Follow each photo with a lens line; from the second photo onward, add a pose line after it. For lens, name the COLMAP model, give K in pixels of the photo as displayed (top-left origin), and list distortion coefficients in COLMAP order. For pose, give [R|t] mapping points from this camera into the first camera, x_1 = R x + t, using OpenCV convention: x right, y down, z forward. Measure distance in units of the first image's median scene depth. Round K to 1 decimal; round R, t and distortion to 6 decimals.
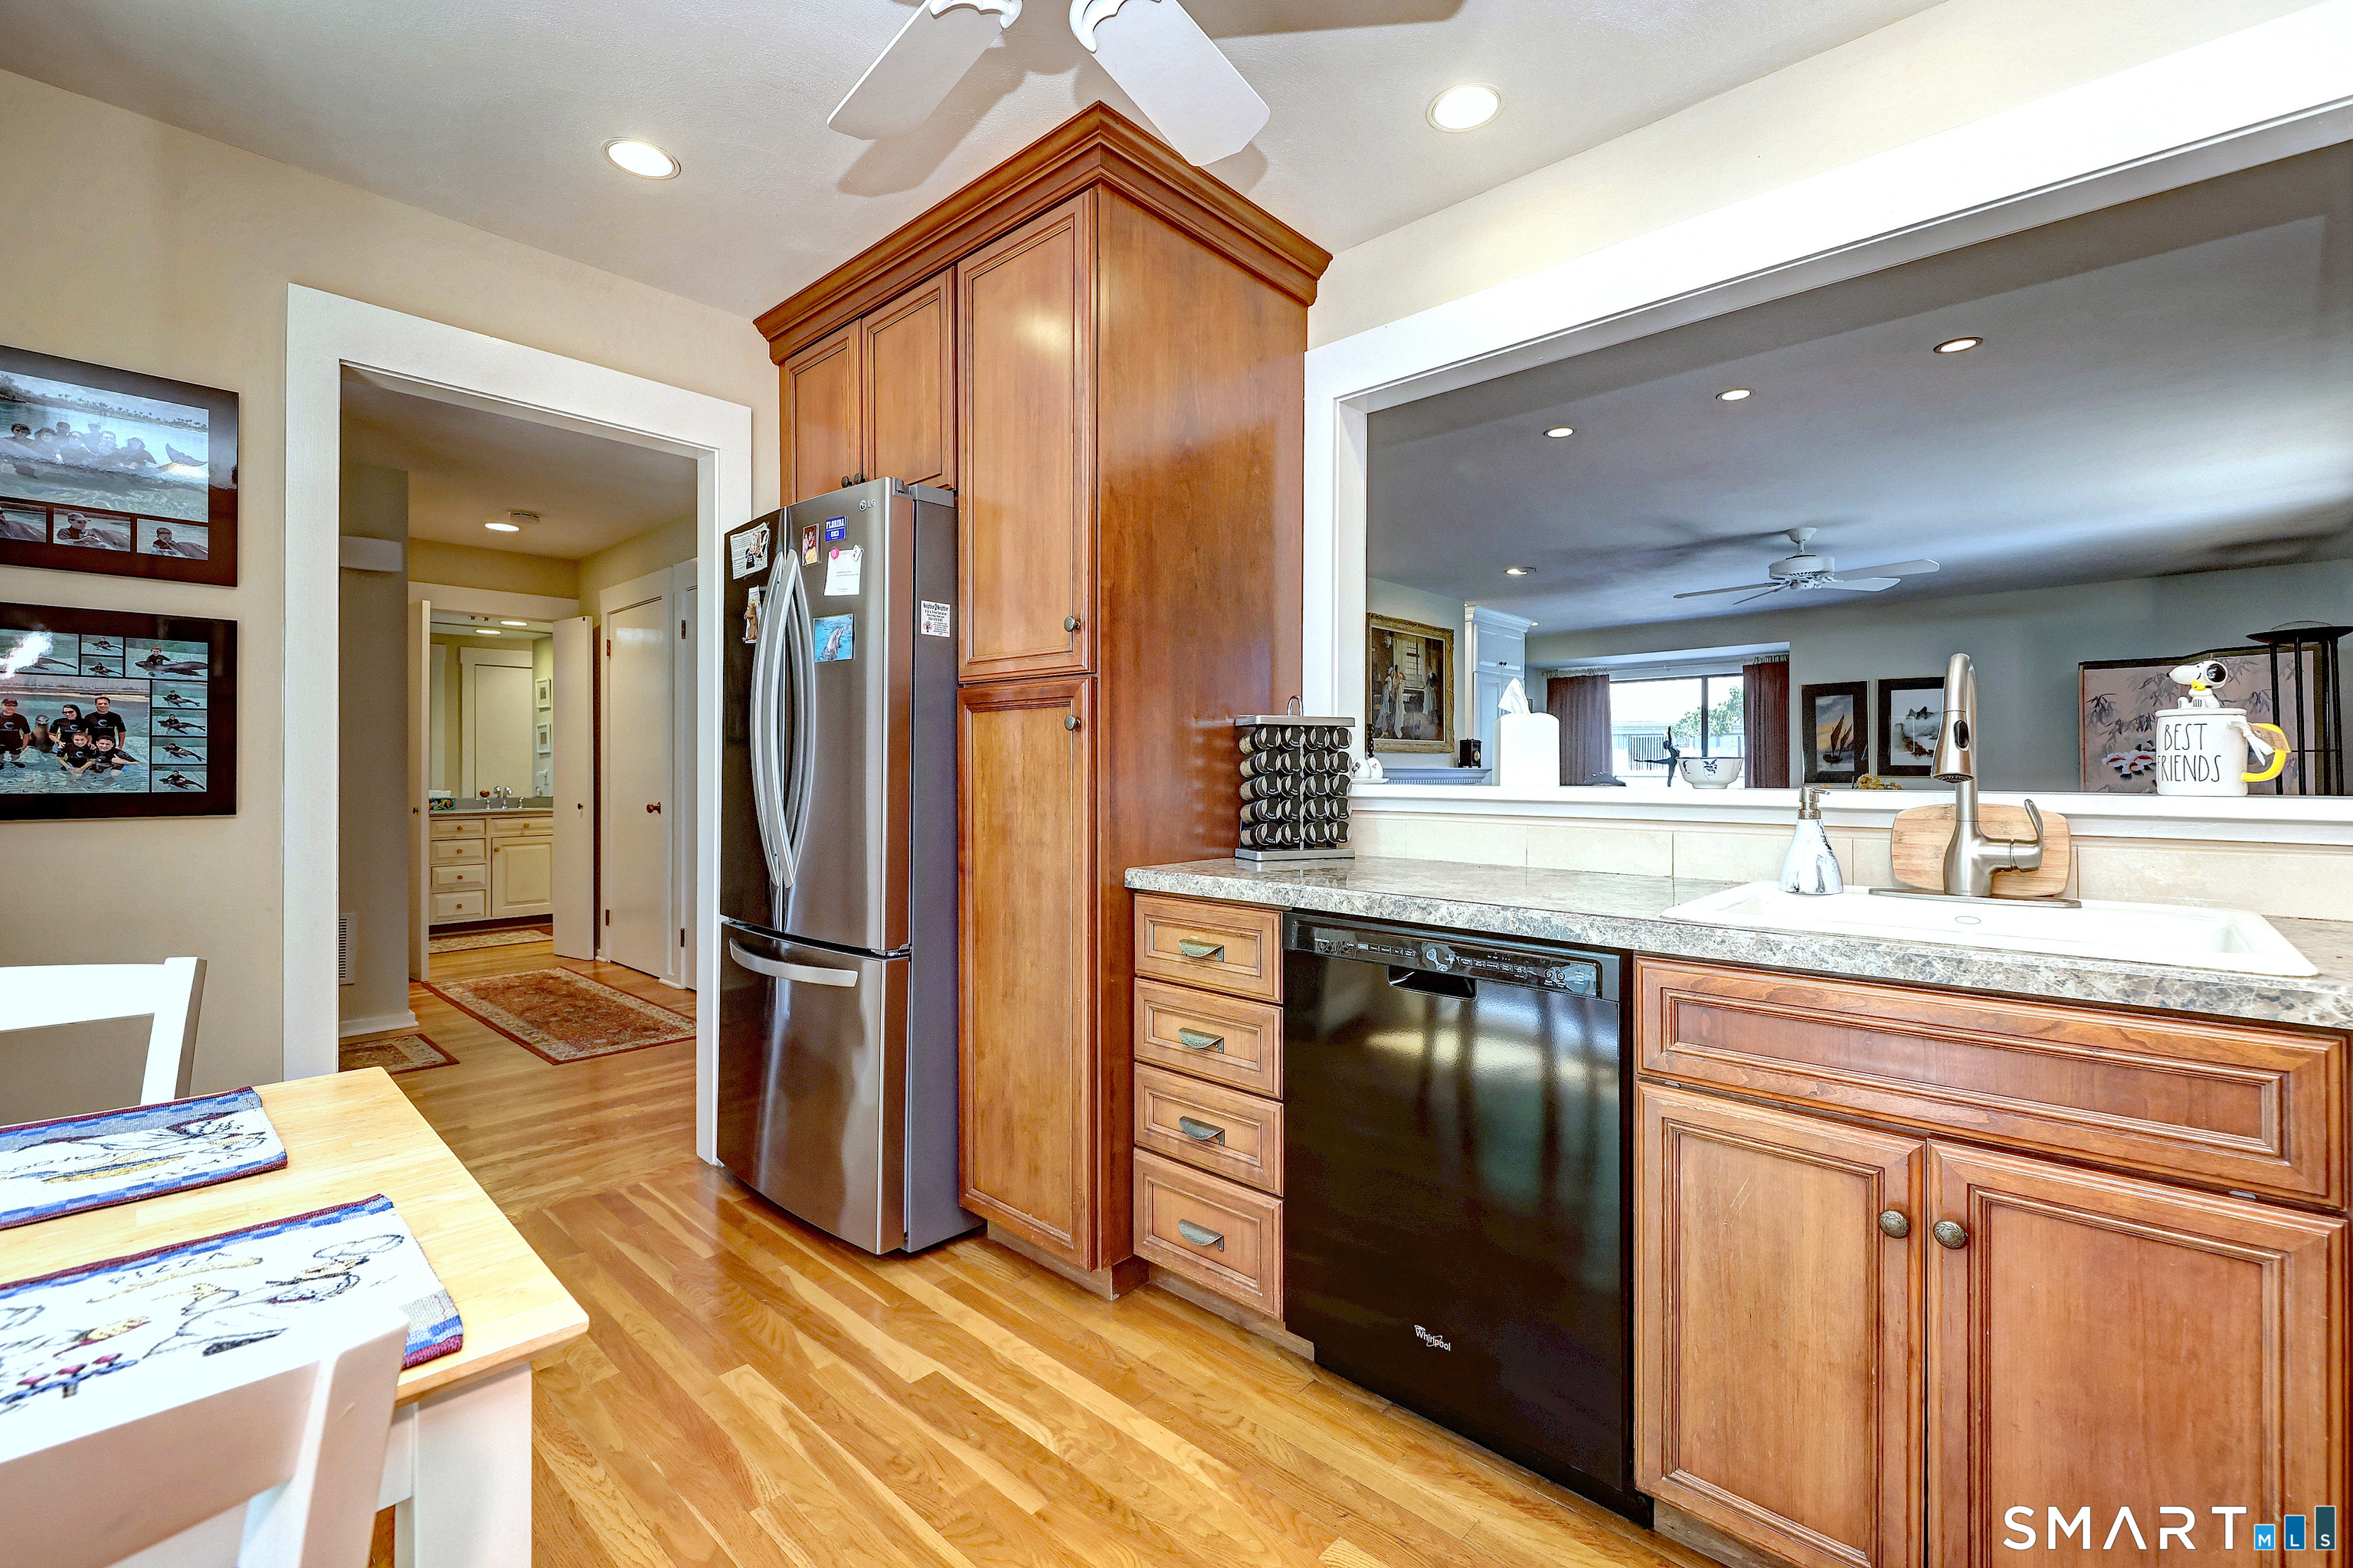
lens RADIAL K [[1014.3, 0, 1177.3], [0, 1014.3, 772.4], [0, 0, 1]] dist [0.002408, 0.000152]
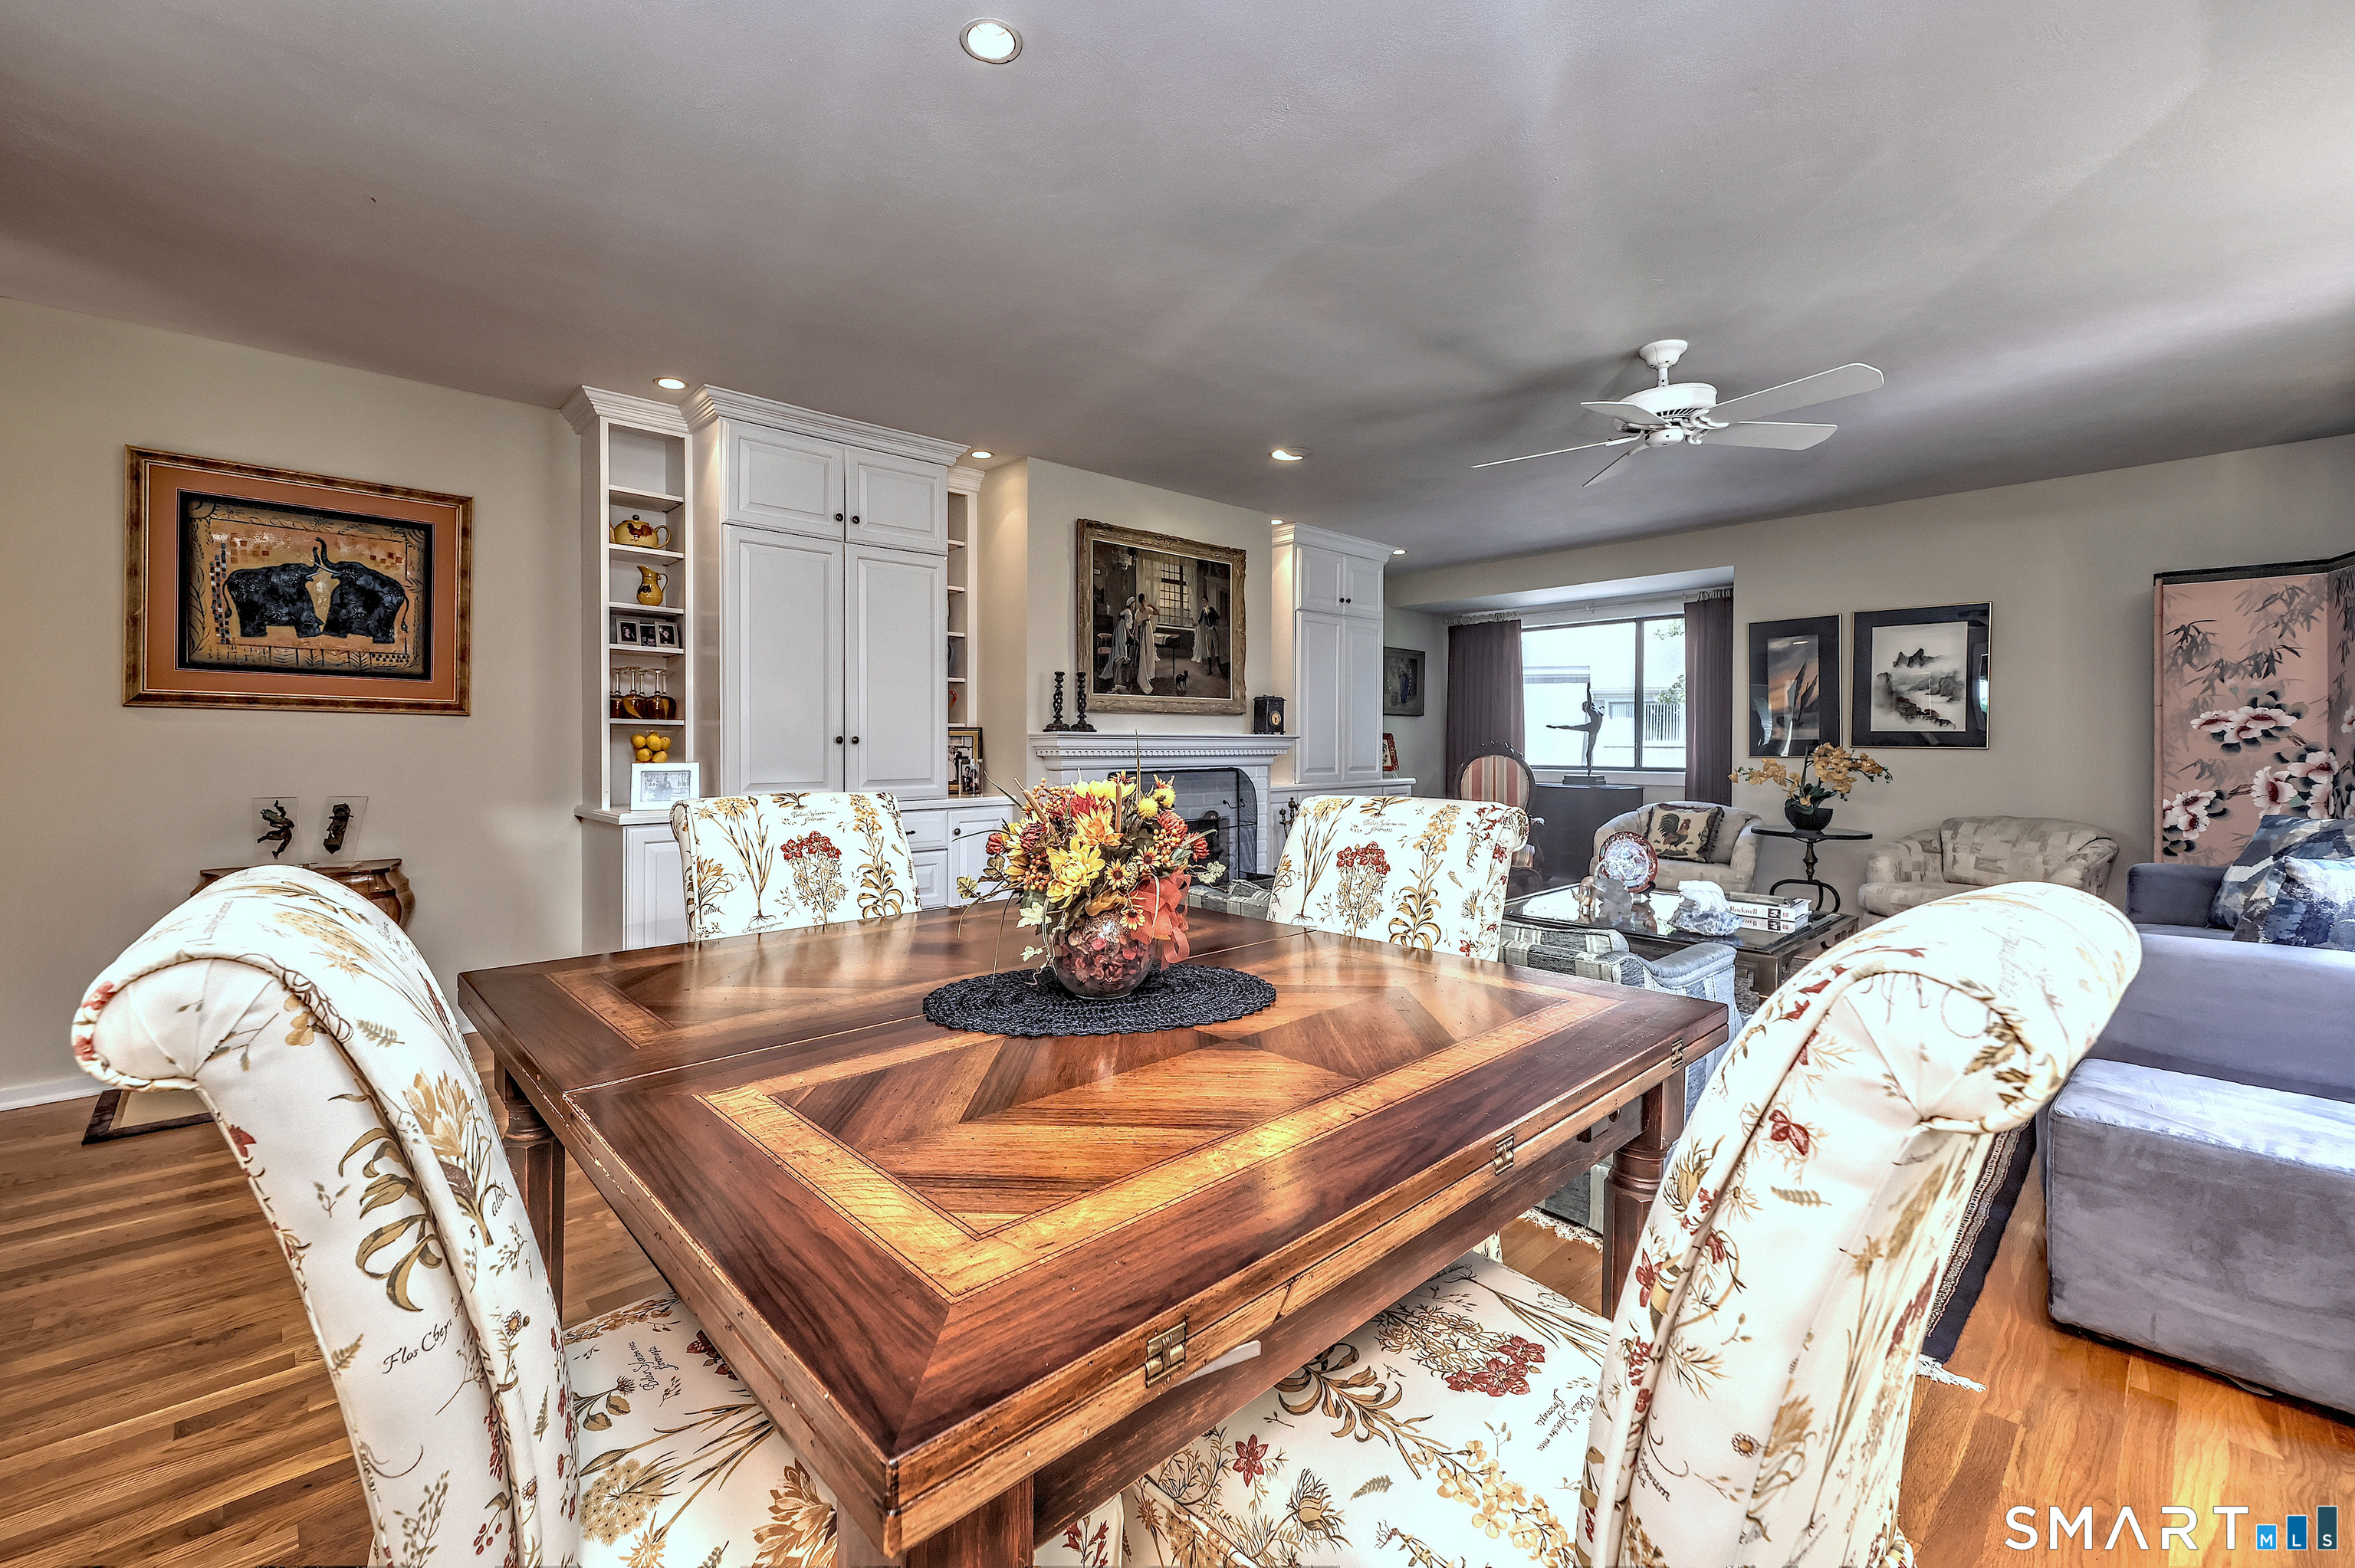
lens RADIAL K [[950.2, 0, 1152.6], [0, 950.2, 743.1], [0, 0, 1]] dist [-0.000377, -0.000020]
pose [[0.995633, 0.001444, -0.093340, 0.274122], [-0.001465, 0.999999, -0.000158, 0.002248], [0.093340, 0.000294, 0.995634, 0.299257]]
